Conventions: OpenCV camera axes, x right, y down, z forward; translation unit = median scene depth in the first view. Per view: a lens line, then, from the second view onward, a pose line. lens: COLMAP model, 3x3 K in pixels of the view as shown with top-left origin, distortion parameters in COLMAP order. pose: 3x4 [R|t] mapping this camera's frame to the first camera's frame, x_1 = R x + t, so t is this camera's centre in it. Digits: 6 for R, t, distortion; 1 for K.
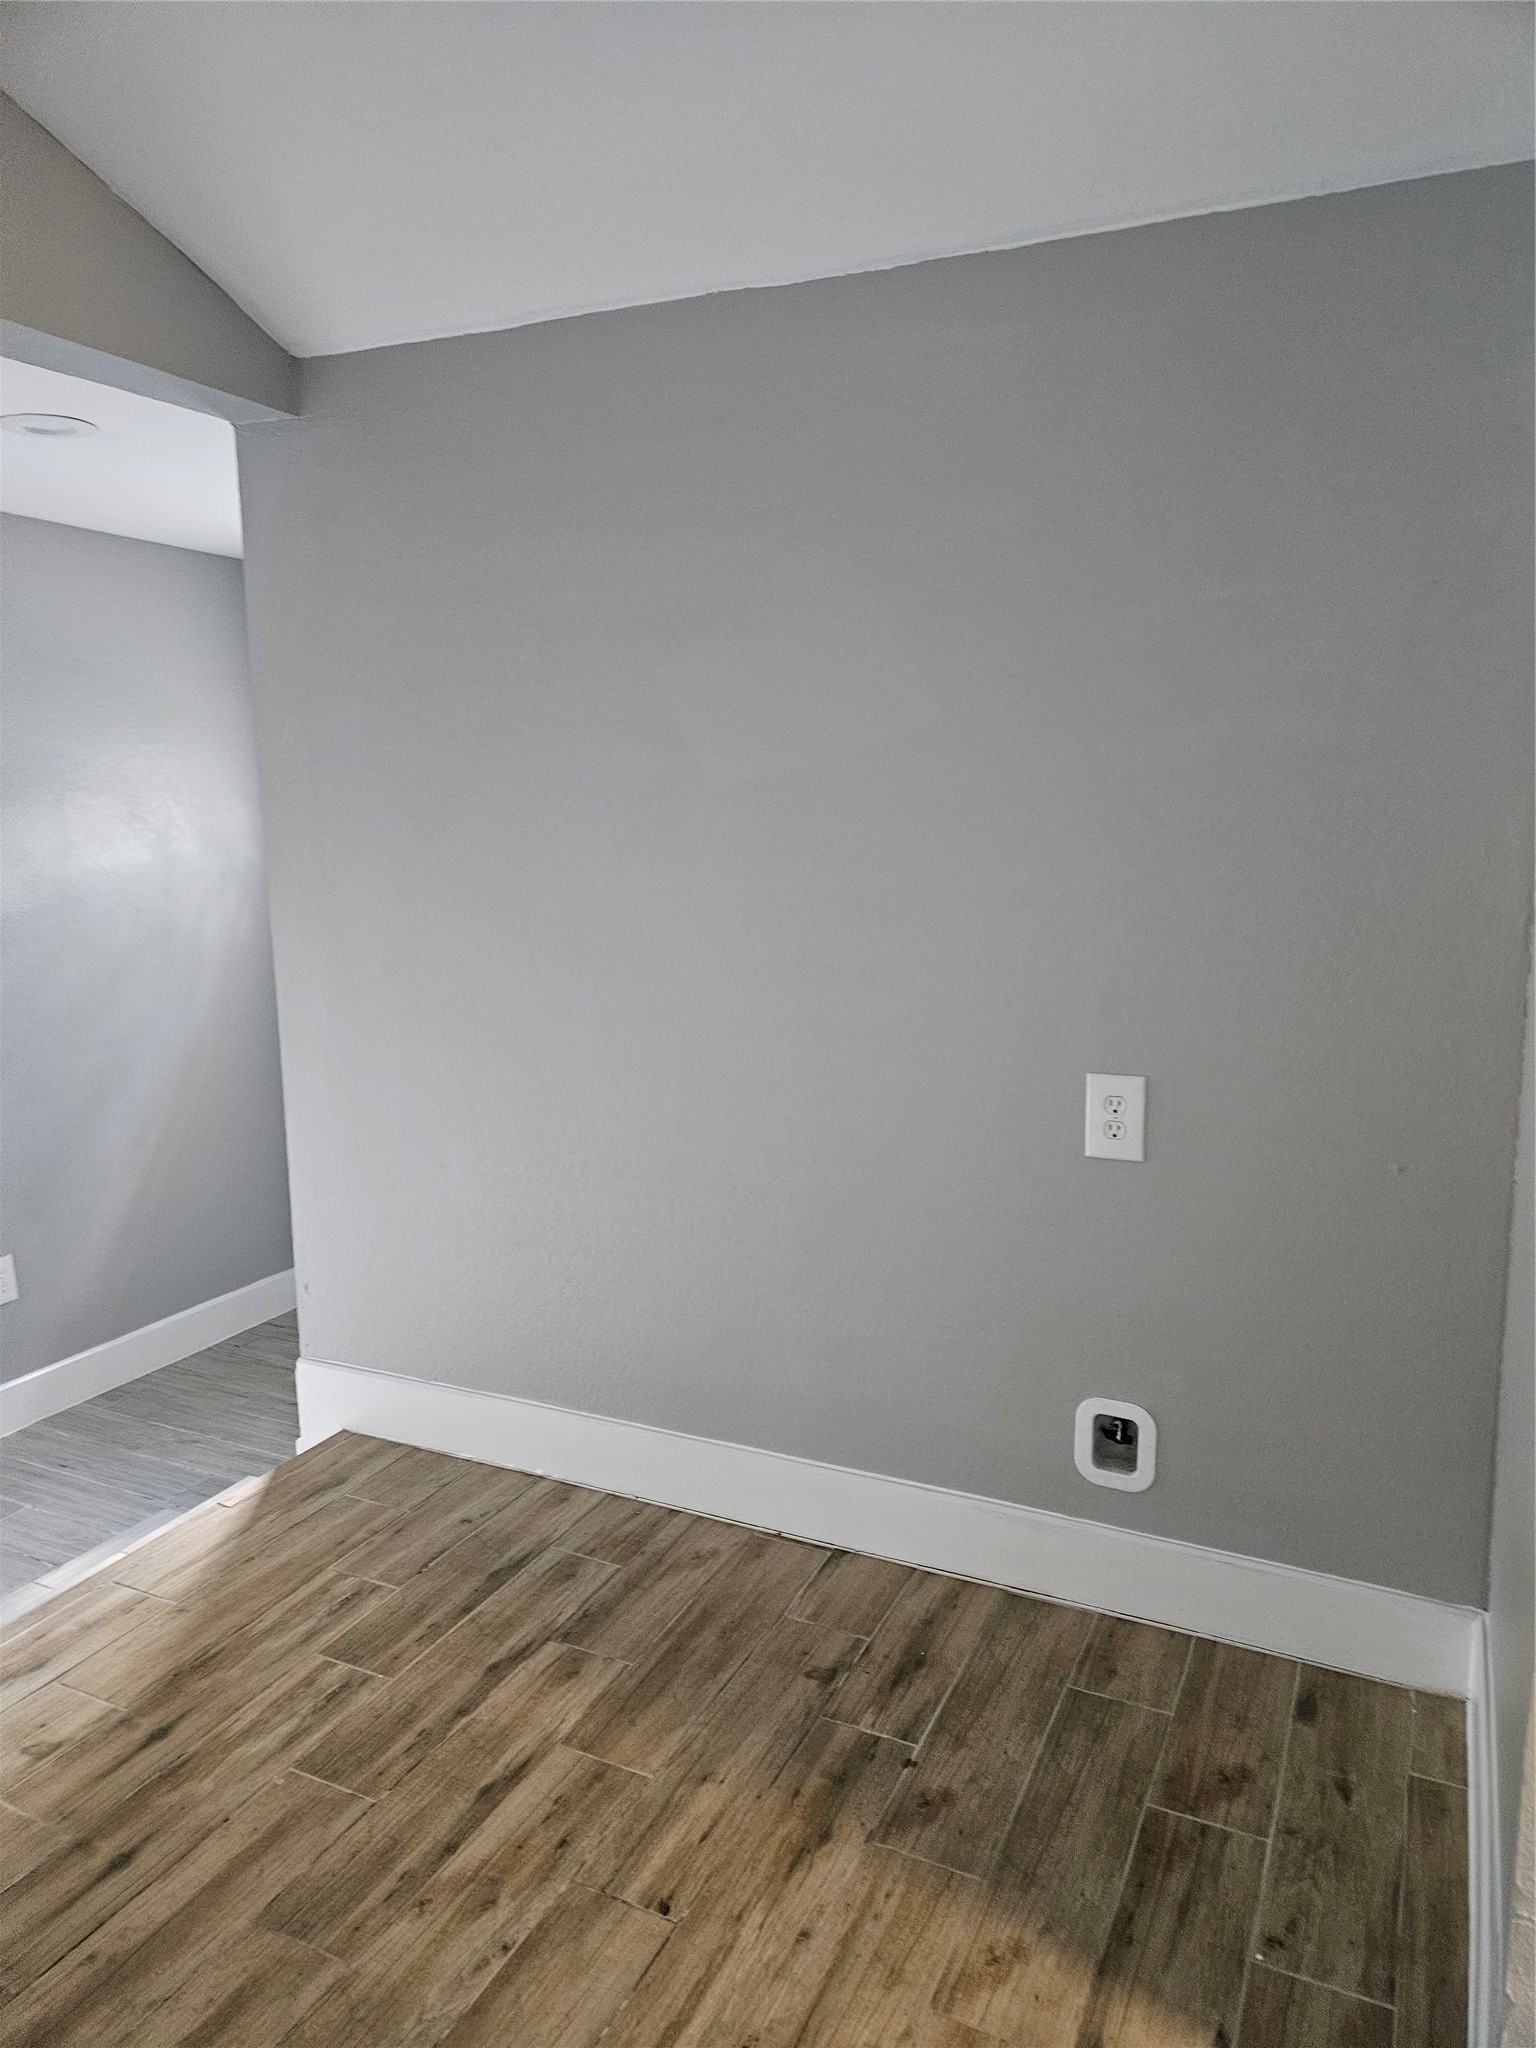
lens RADIAL K [[1358.2, 0, 768.5], [0, 1358.2, 1015.6], [0, 0, 1]] dist [0.084953, -0.076970]
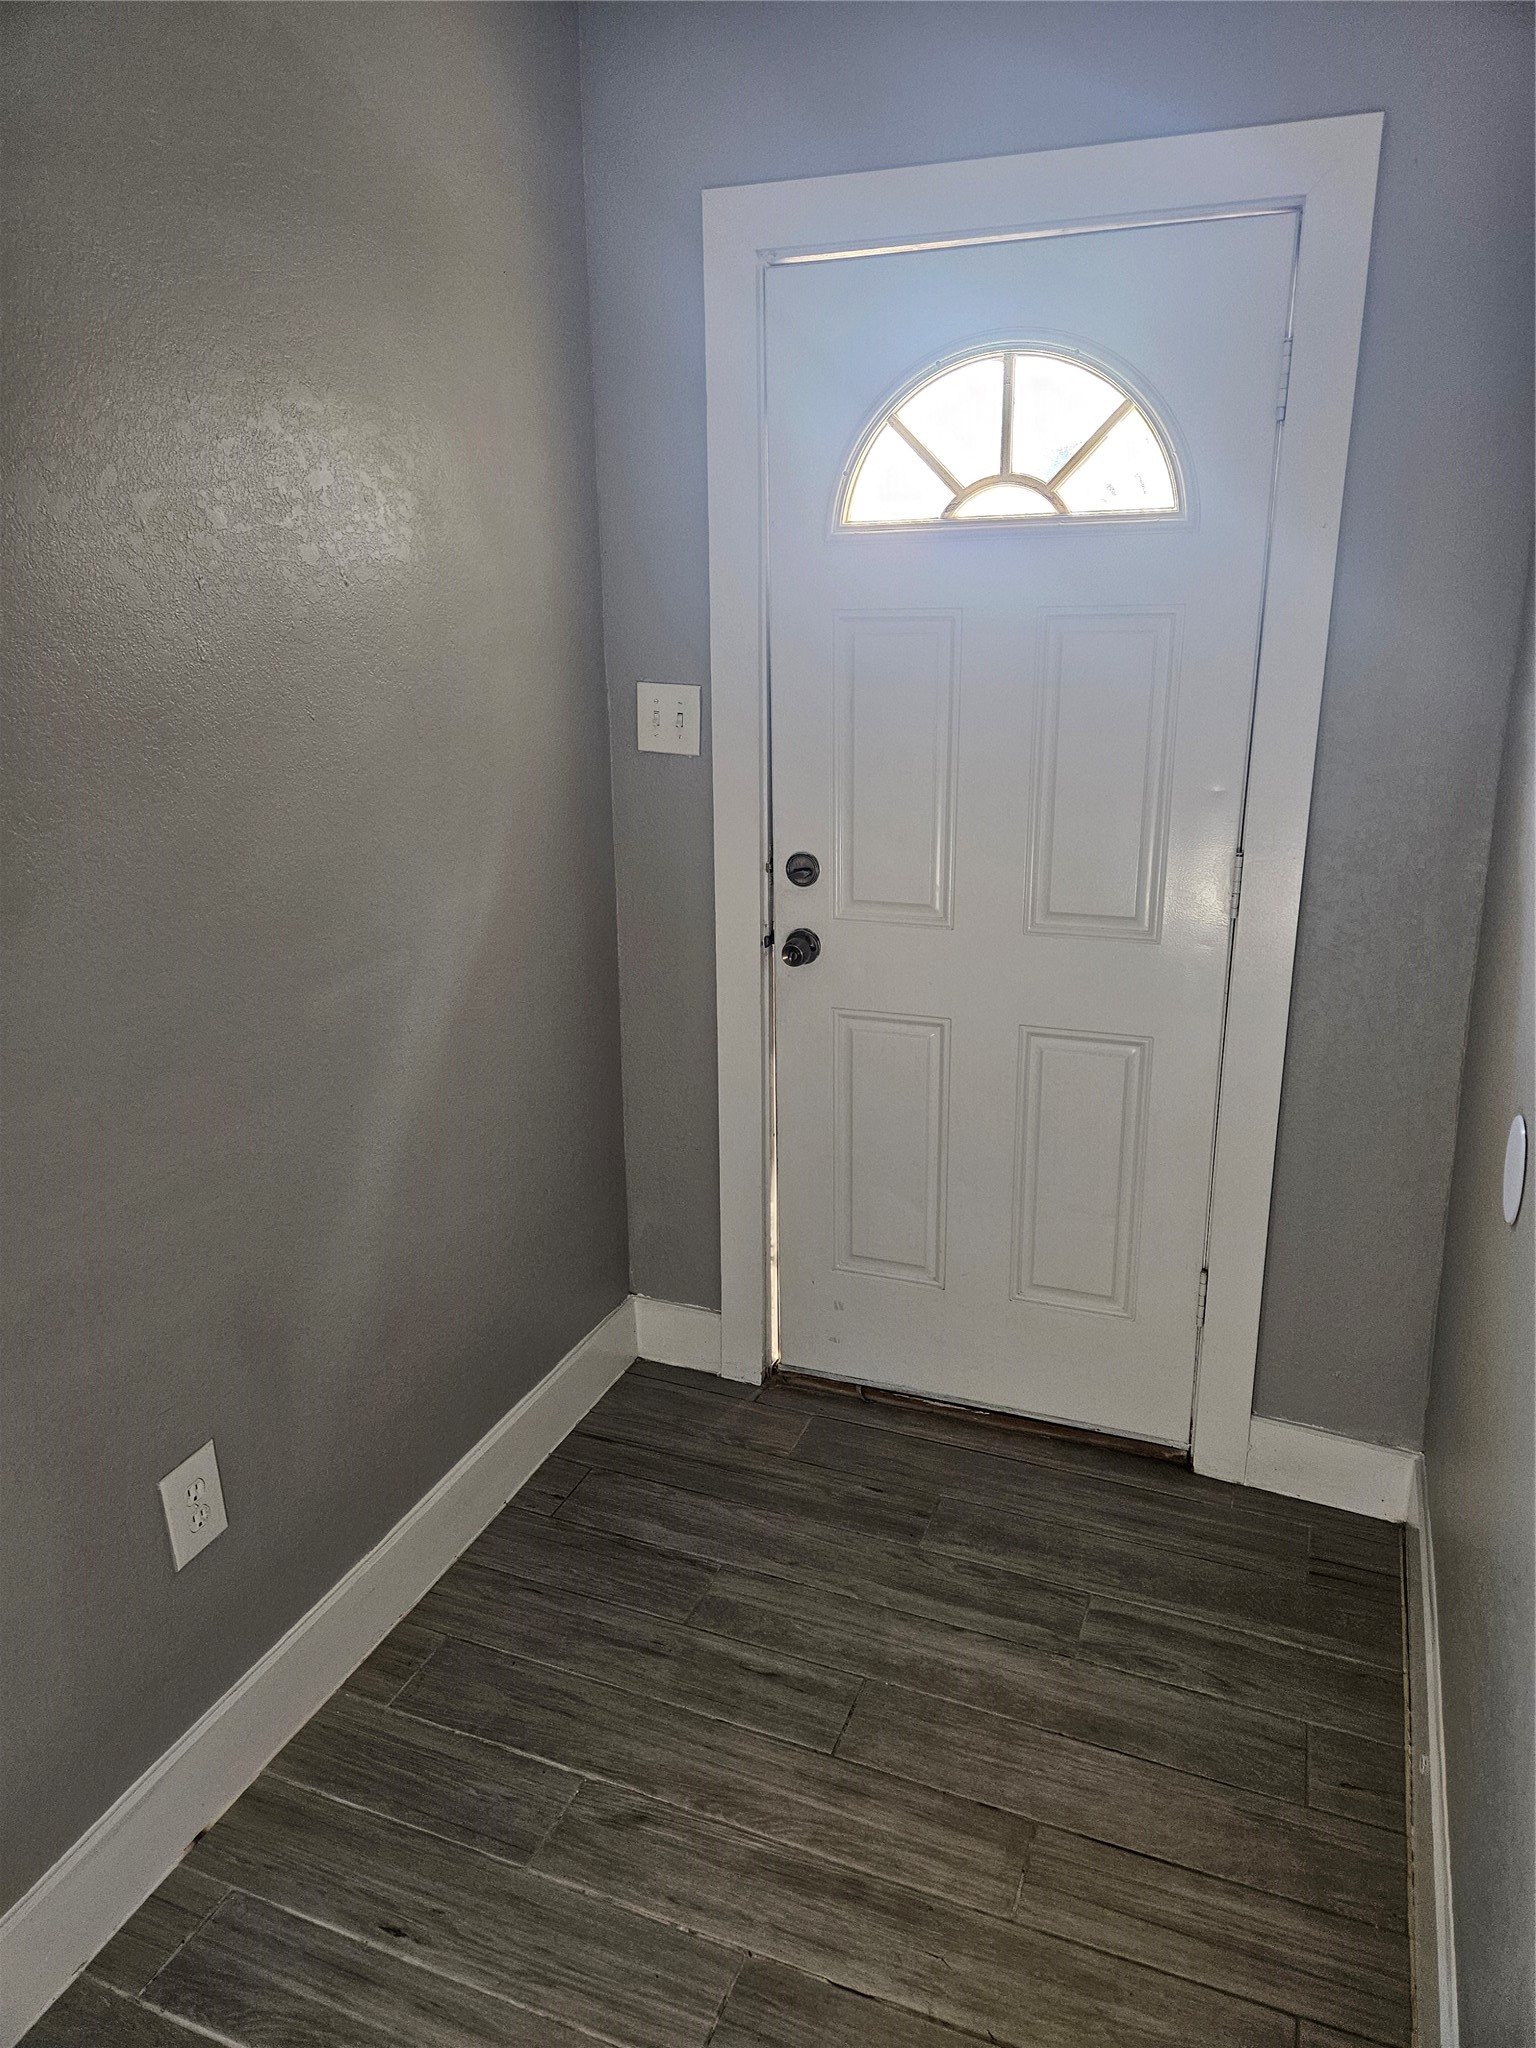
lens RADIAL K [[1358.2, 0, 768.5], [0, 1358.2, 1015.6], [0, 0, 1]] dist [0.084953, -0.076970]
pose [[0.995737, -0.018581, 0.090346, -0.082073], [0.006520, 0.991228, 0.132001, -0.004686], [-0.092006, -0.130849, 0.987124, 0.113728]]
